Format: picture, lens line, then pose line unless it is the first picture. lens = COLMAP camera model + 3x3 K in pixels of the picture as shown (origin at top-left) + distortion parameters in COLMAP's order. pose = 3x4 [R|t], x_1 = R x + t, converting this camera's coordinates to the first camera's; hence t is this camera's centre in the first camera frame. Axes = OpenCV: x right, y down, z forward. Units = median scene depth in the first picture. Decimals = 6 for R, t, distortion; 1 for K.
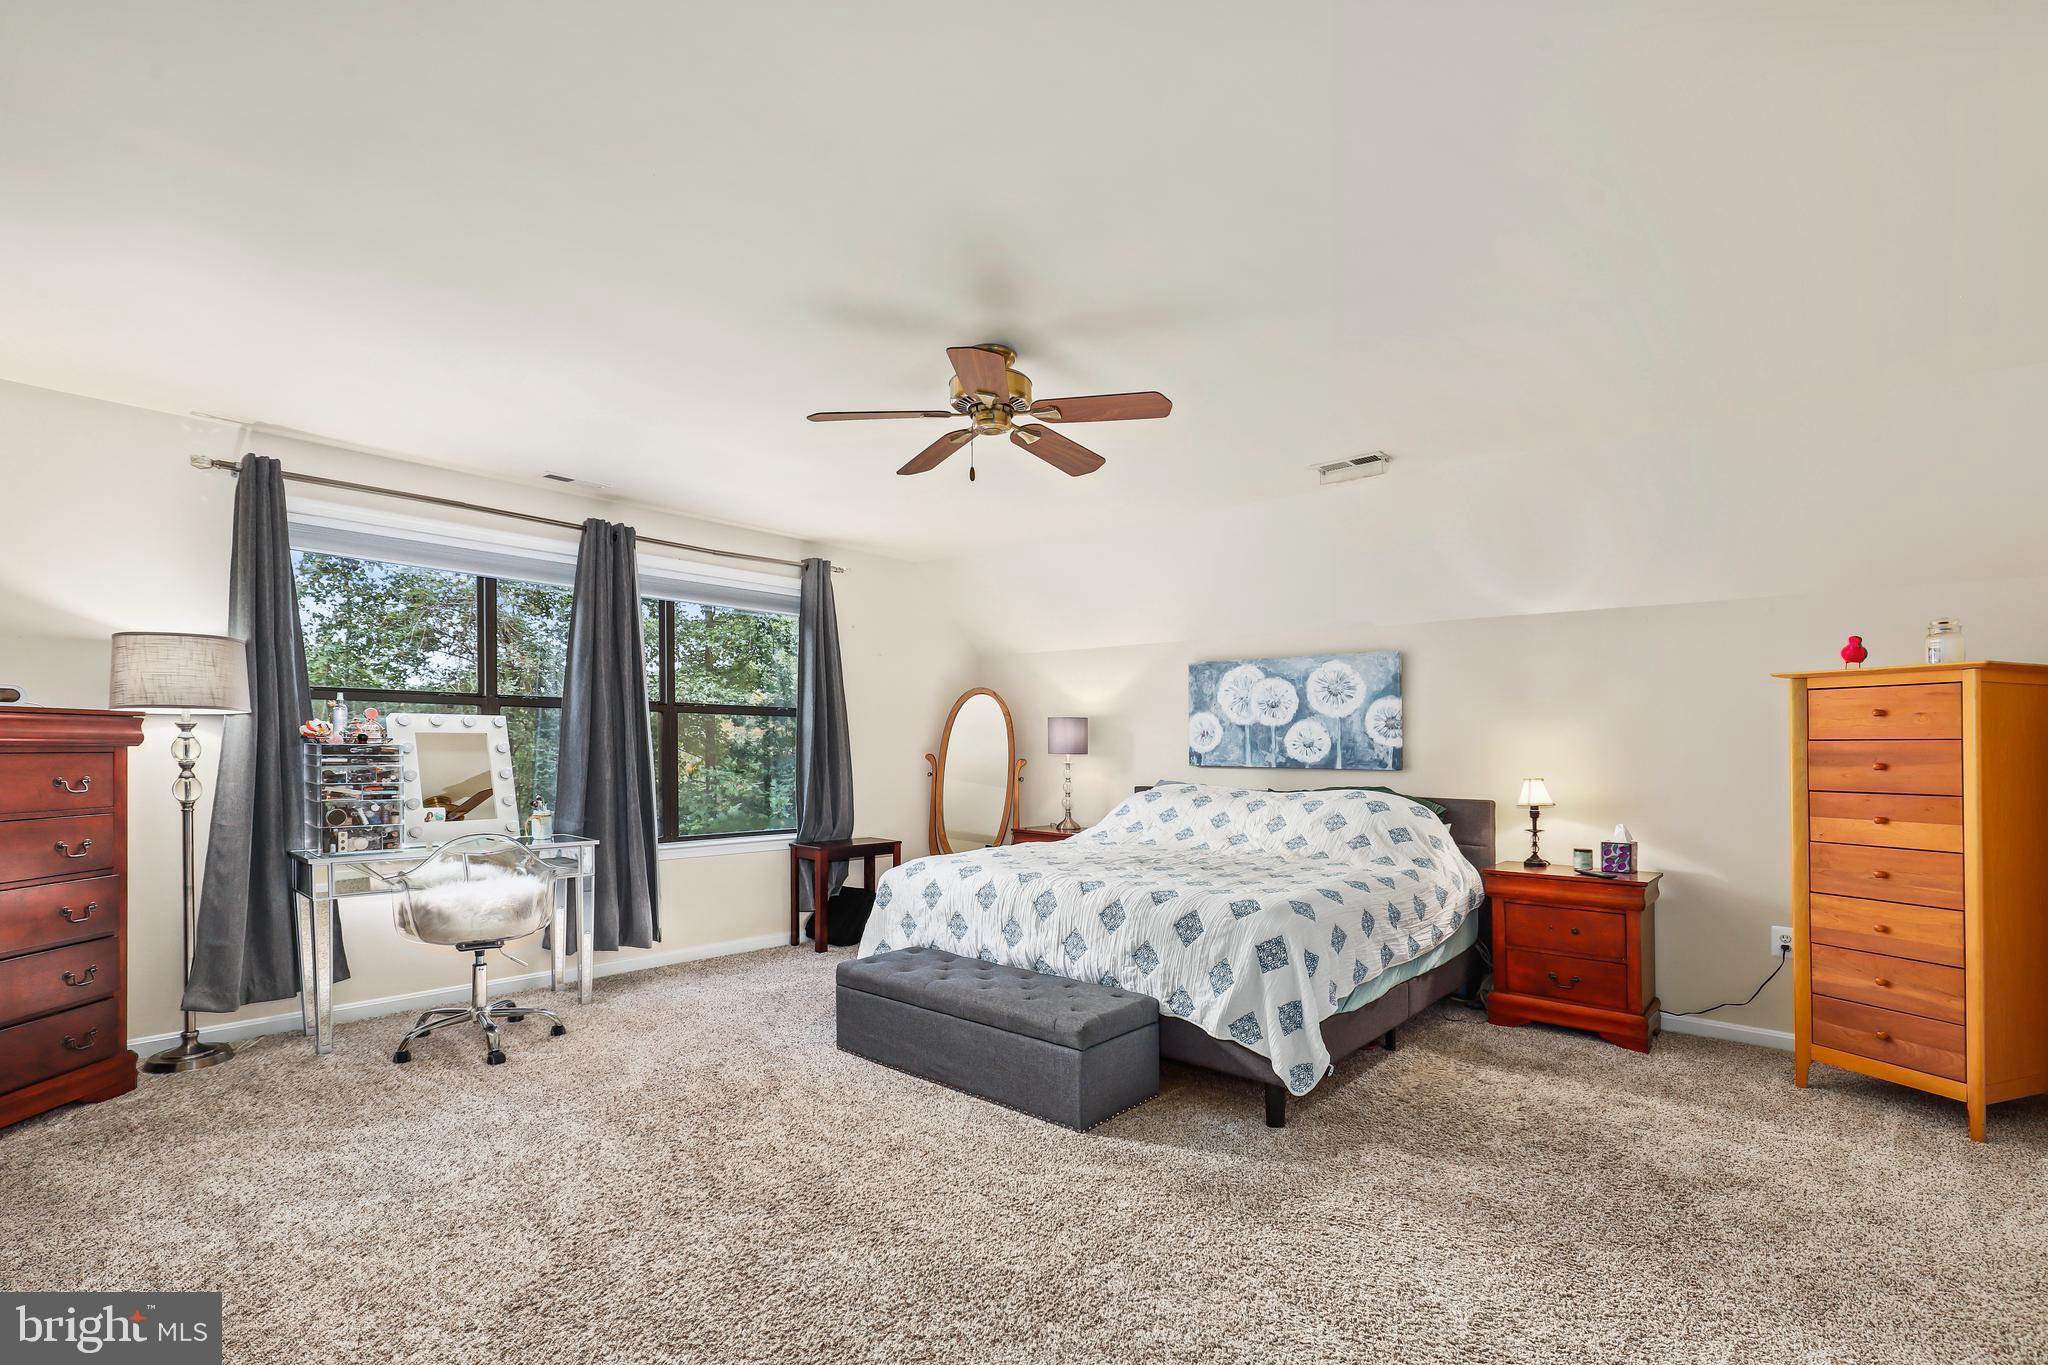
lens RADIAL K [[941.5, 0, 1010.7], [0, 941.5, 734.4], [0, 0, 1]] dist [-0.004029, 0.000168]
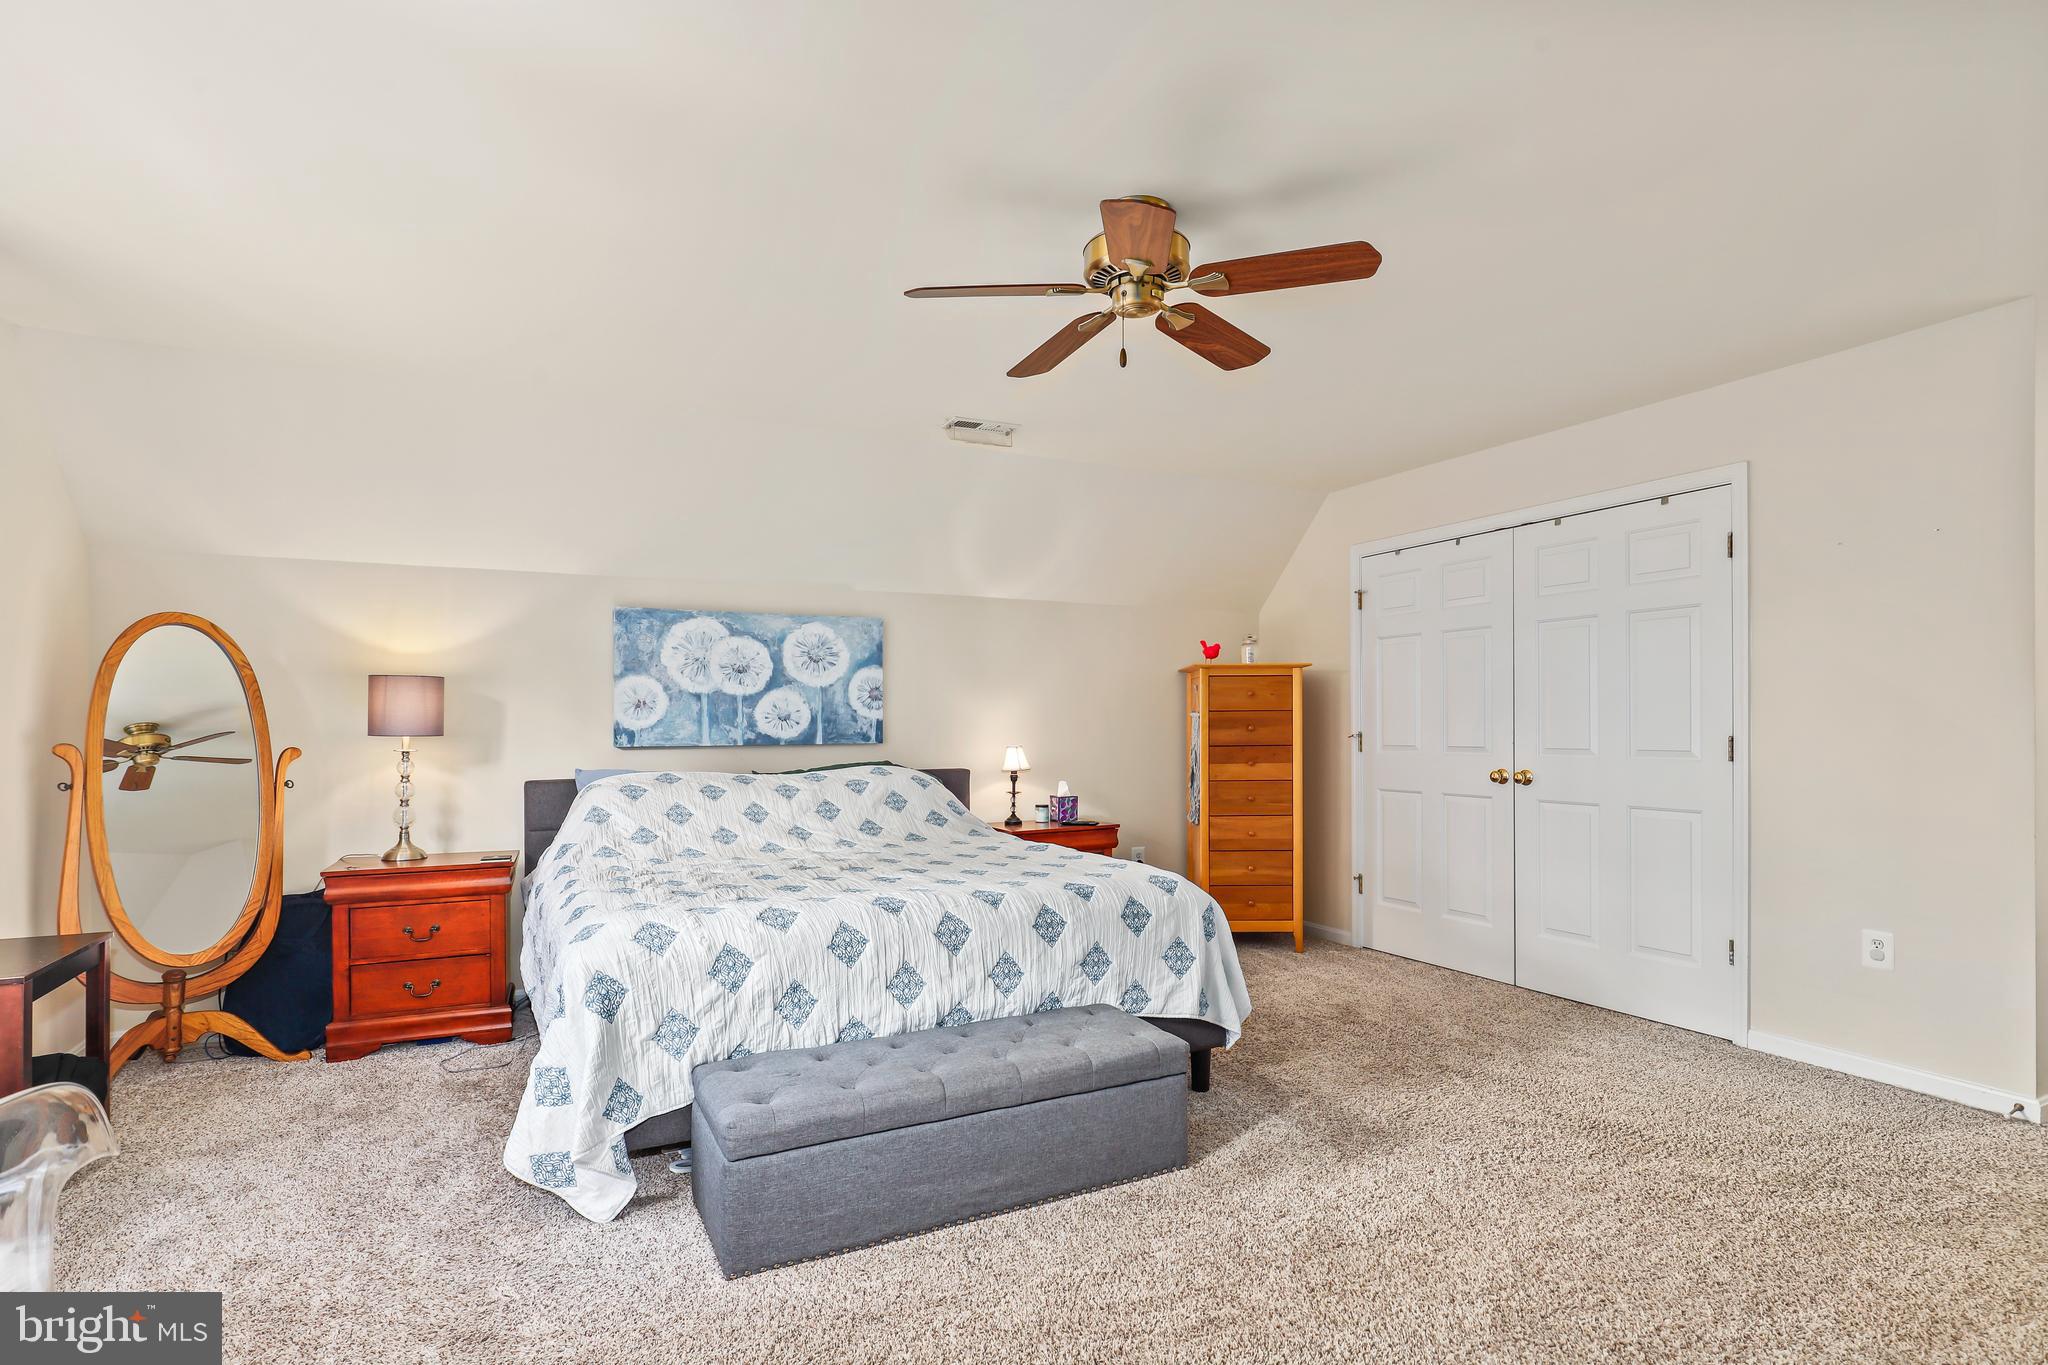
lens RADIAL K [[1047.2, 0, 1024.5], [0, 1047.2, 698.3], [0, 0, 1]] dist [-0.001529, -0.000103]
pose [[0.360198, 0.009940, 0.932823, -0.508604], [-0.004130, 0.999950, -0.009061, 0.001259], [-0.932867, -0.000589, 0.360221, 0.459291]]
